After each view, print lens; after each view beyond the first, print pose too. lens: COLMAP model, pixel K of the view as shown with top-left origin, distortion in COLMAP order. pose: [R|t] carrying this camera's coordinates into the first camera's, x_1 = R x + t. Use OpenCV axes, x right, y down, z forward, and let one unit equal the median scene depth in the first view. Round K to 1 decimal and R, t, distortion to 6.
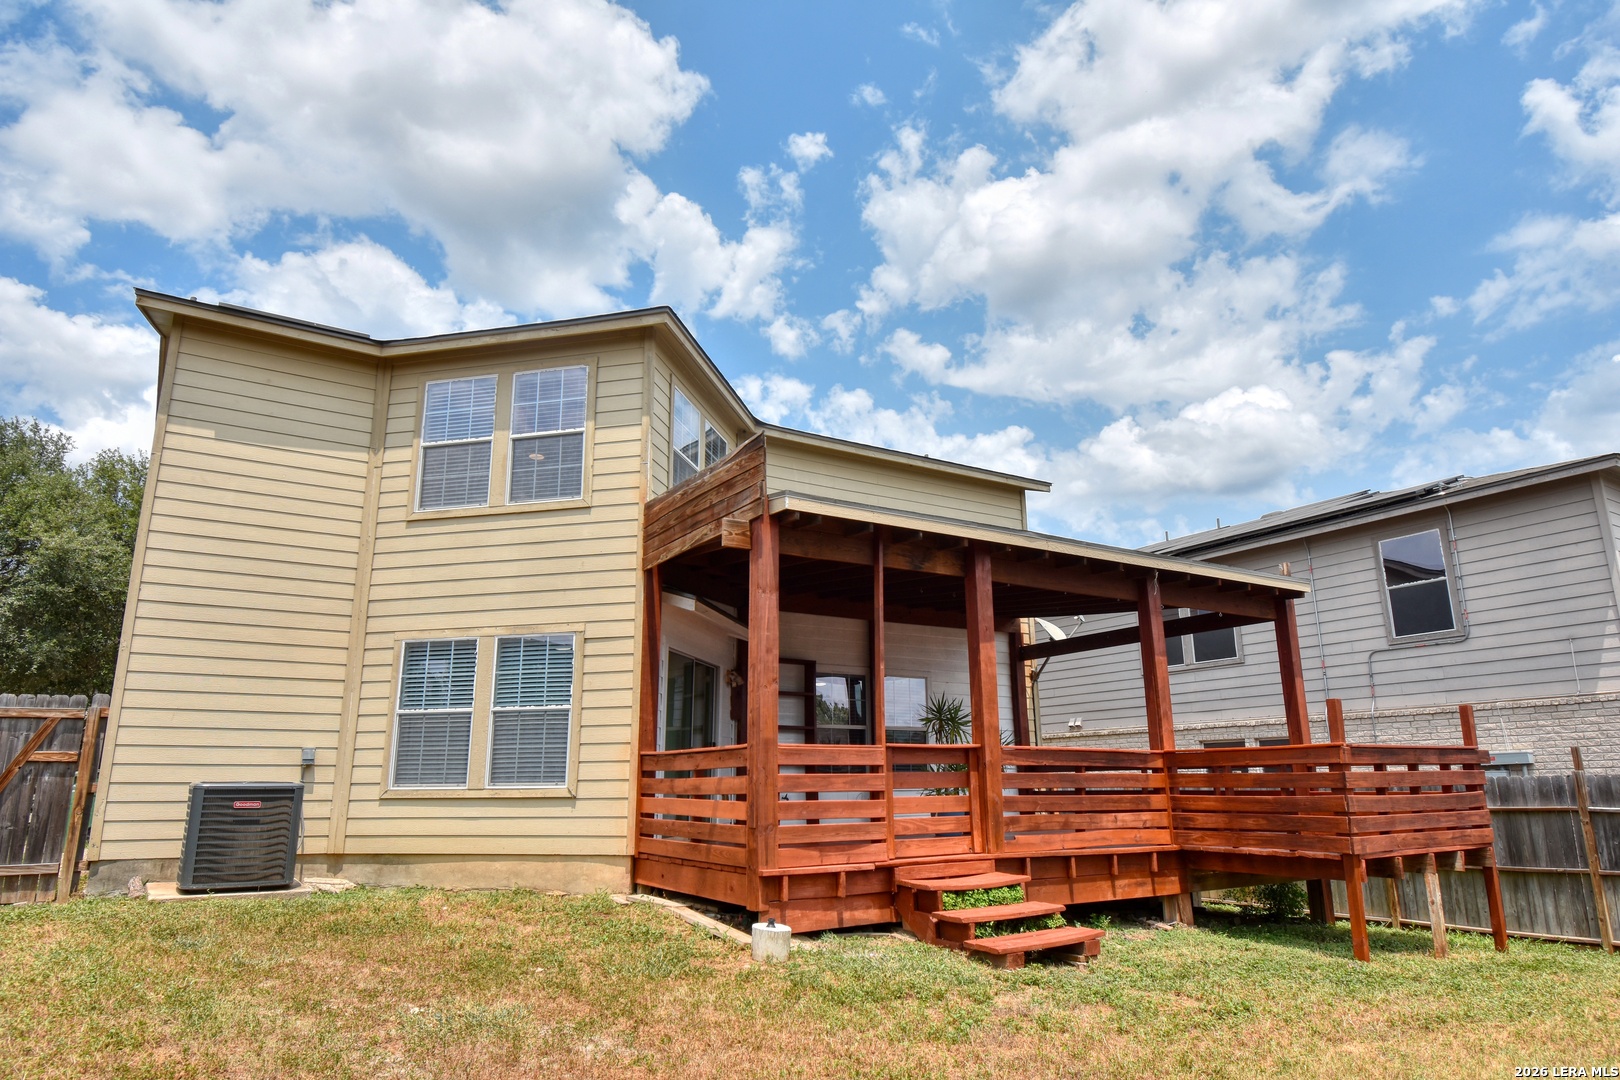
lens RADIAL K [[975.6, 0, 810.0], [0, 975.6, 540.0], [0, 0, 1]] dist [0.021900, -0.034078]
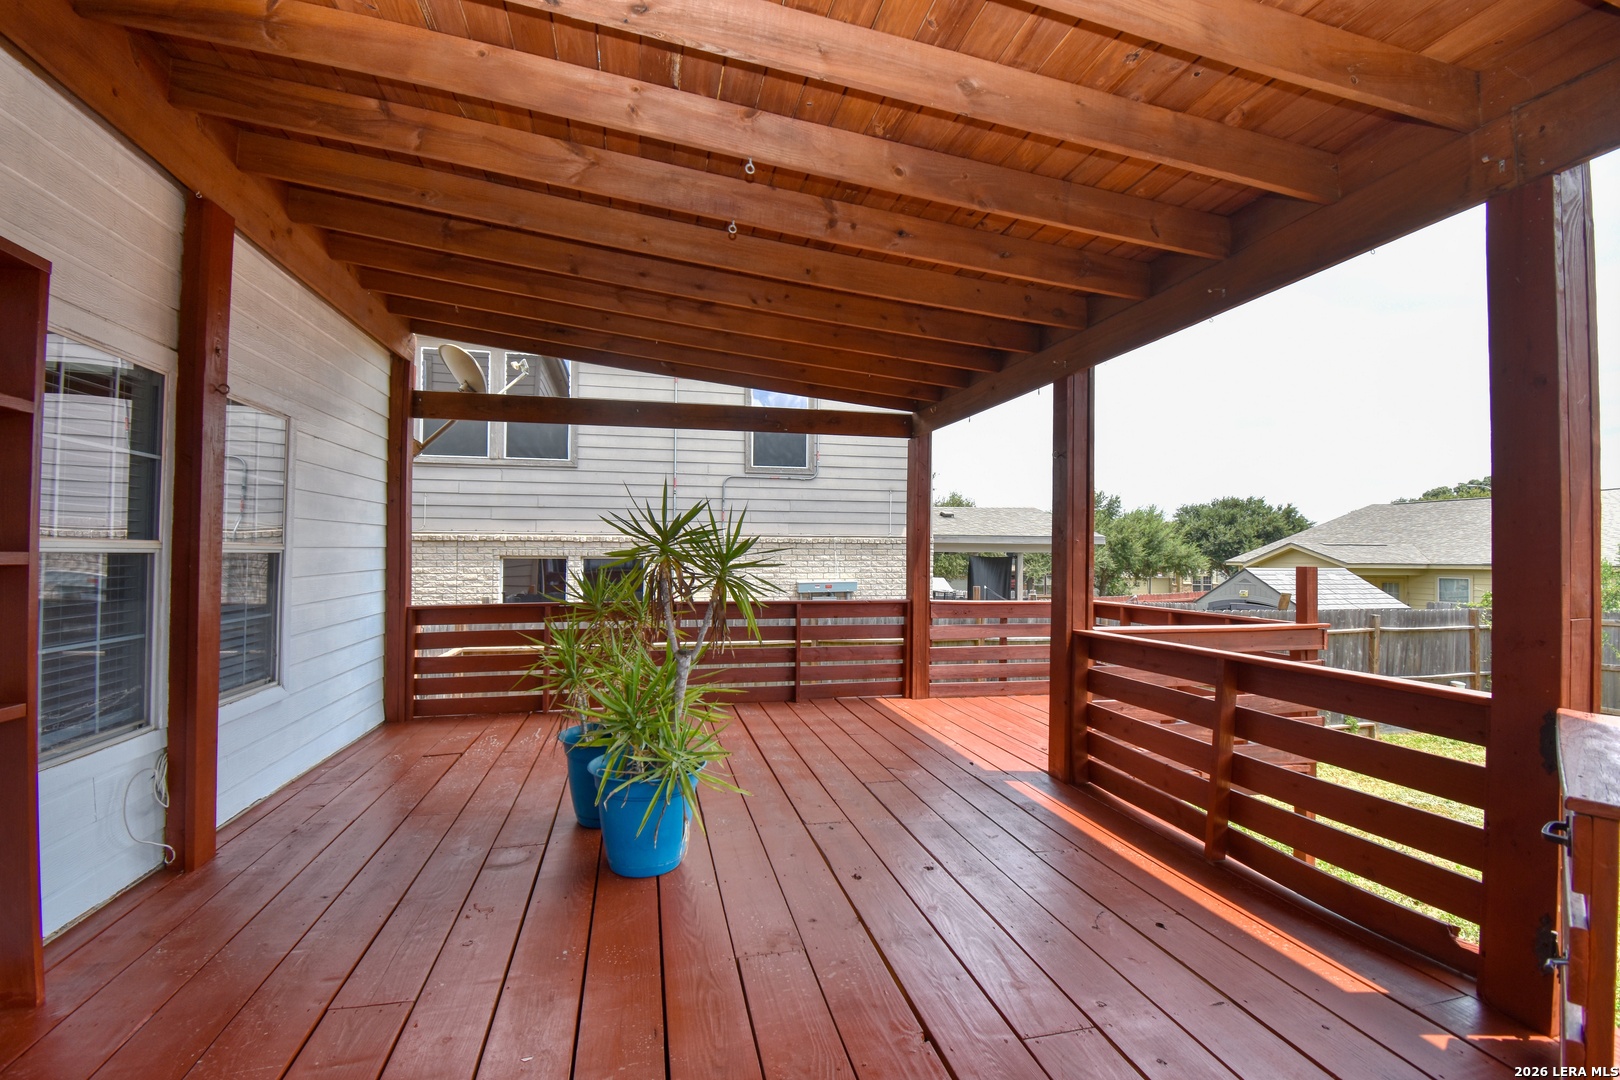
lens RADIAL K [[715.3, 0, 805.0], [0, 715.3, 538.6], [0, 0, 1]] dist [0.019425, -0.025711]
pose [[0.336529, 0.031937, 0.941131, -0.102207], [-0.239696, 0.969410, 0.052814, 0.162880], [-0.910656, -0.243359, 0.333890, 0.932115]]
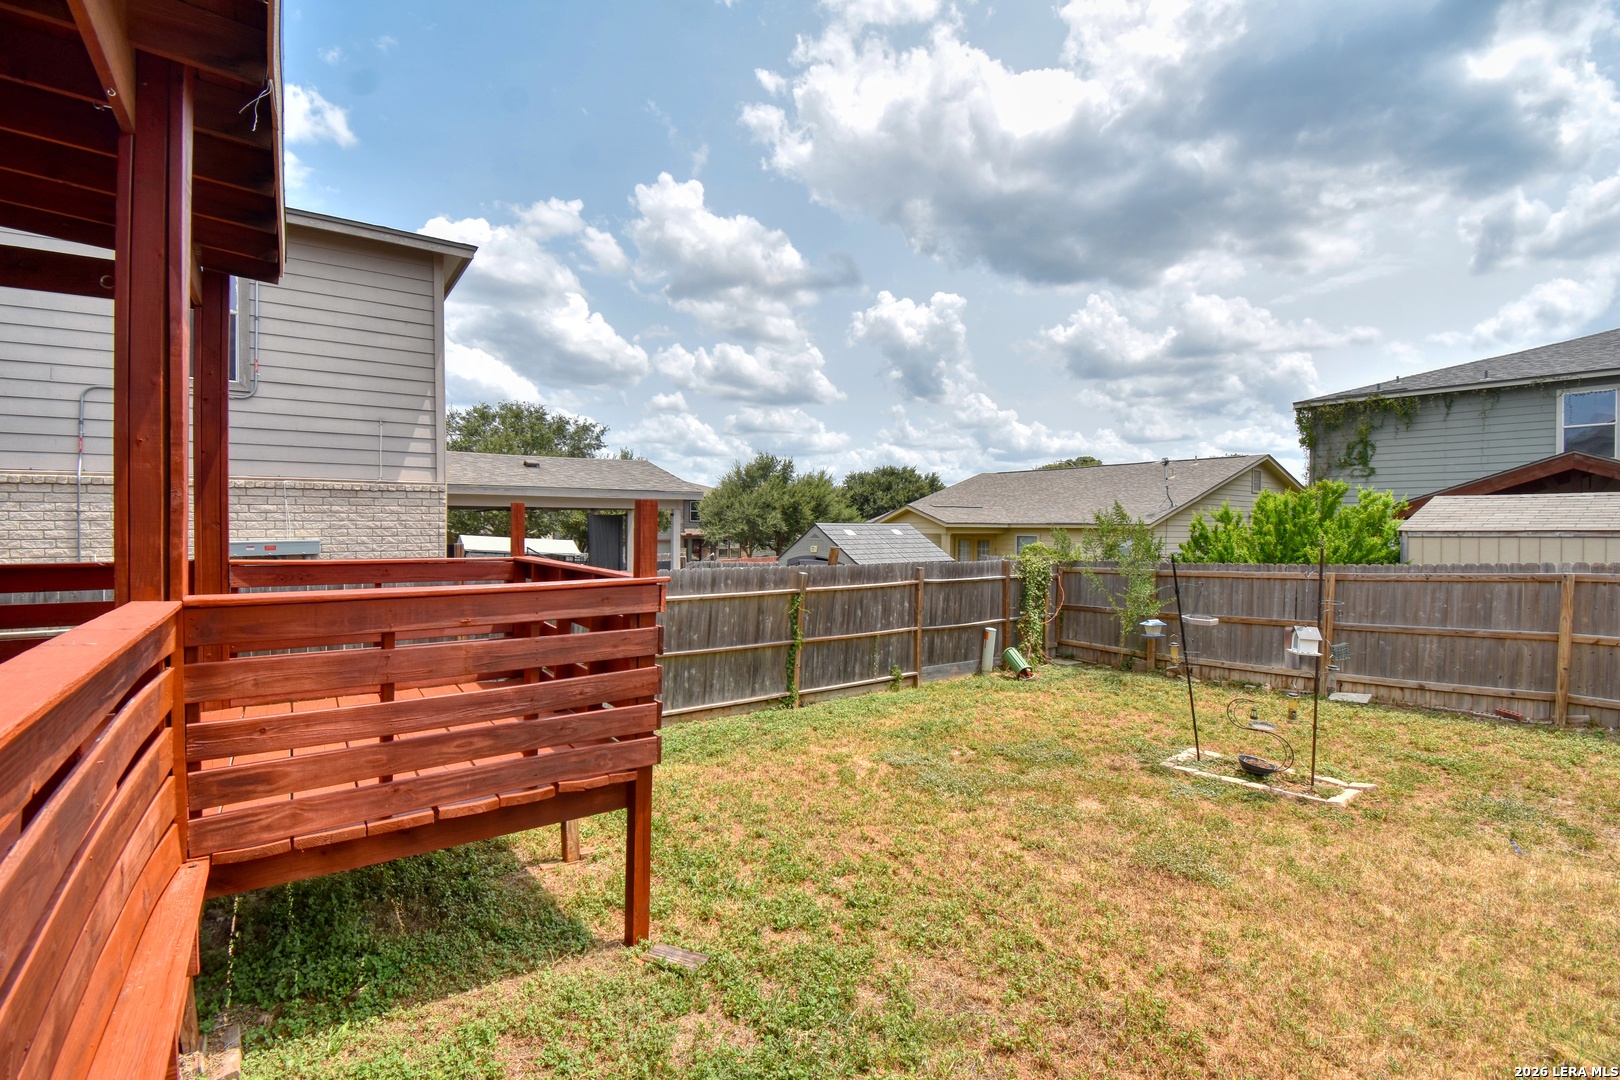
lens RADIAL K [[720.1, 0, 812.2], [0, 720.1, 537.5], [0, 0, 1]] dist [0.008682, -0.015013]
pose [[-0.056681, -0.012982, 0.998308, 0.089009], [-0.250421, 0.968136, -0.001628, 0.126614], [-0.966476, -0.250089, -0.058126, 0.735094]]
